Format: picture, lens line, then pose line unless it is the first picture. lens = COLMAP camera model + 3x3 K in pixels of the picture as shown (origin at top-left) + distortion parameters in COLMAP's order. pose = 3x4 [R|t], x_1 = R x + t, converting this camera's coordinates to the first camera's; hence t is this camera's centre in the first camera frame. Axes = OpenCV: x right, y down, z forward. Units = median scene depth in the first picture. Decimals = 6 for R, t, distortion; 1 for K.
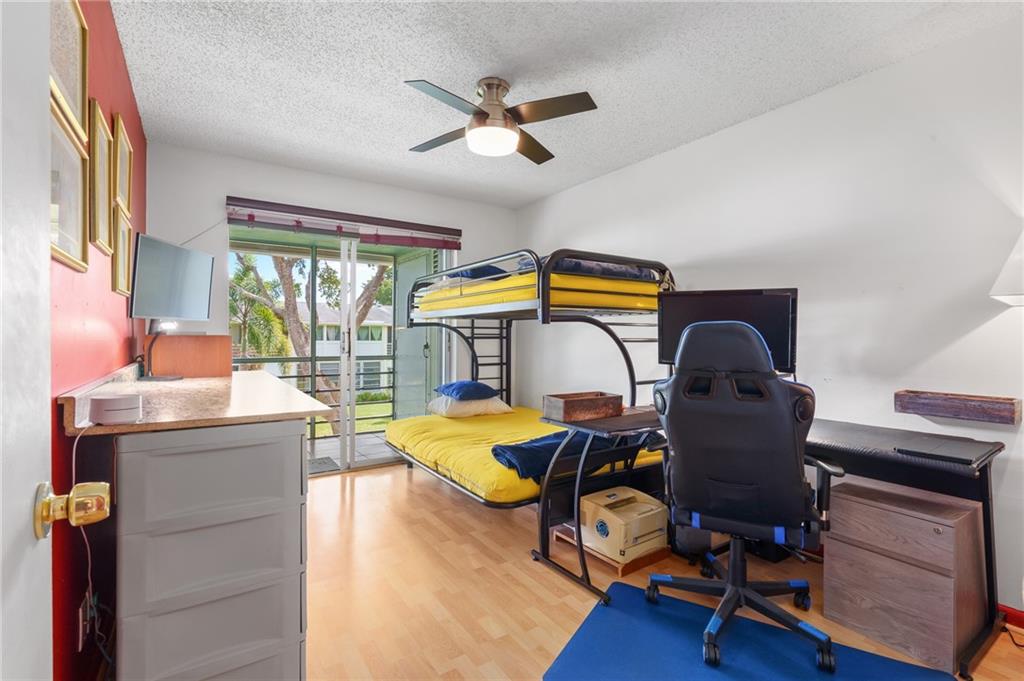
lens RADIAL K [[460.1, 0, 513.3], [0, 460.1, 339.6], [0, 0, 1]] dist [-0.002266, 0.000754]
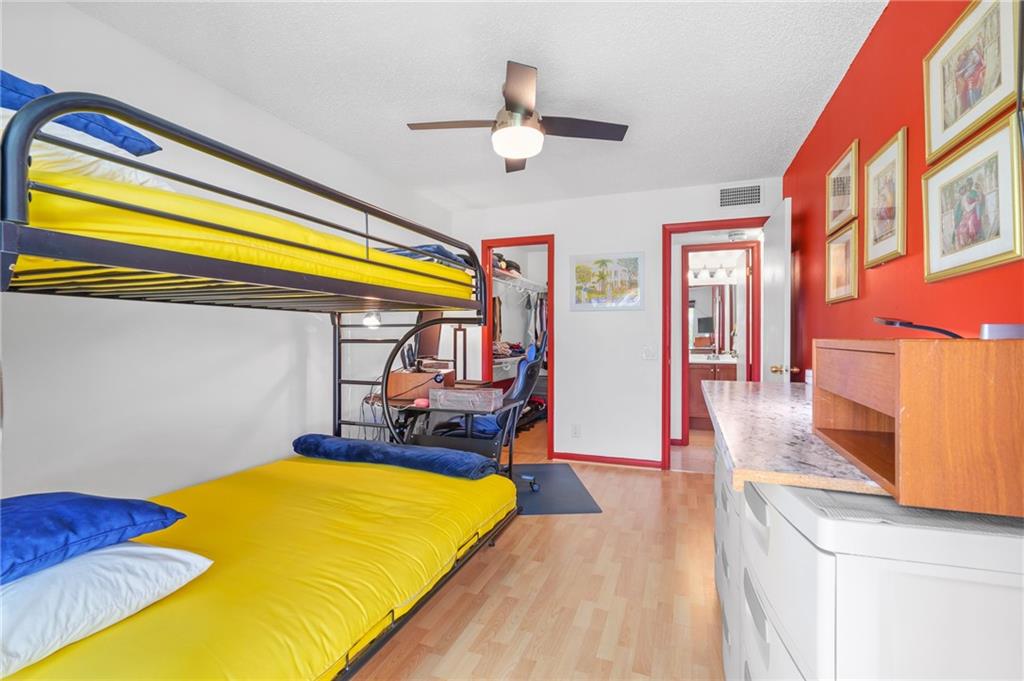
lens RADIAL K [[460.1, 0, 513.3], [0, 460.1, 339.6], [0, 0, 1]] dist [-0.002266, 0.000754]
pose [[-0.572695, -0.007351, 0.819736, -0.892948], [0.005101, 0.999908, 0.012531, -0.022268], [-0.819753, 0.011358, -0.572605, 1.624380]]
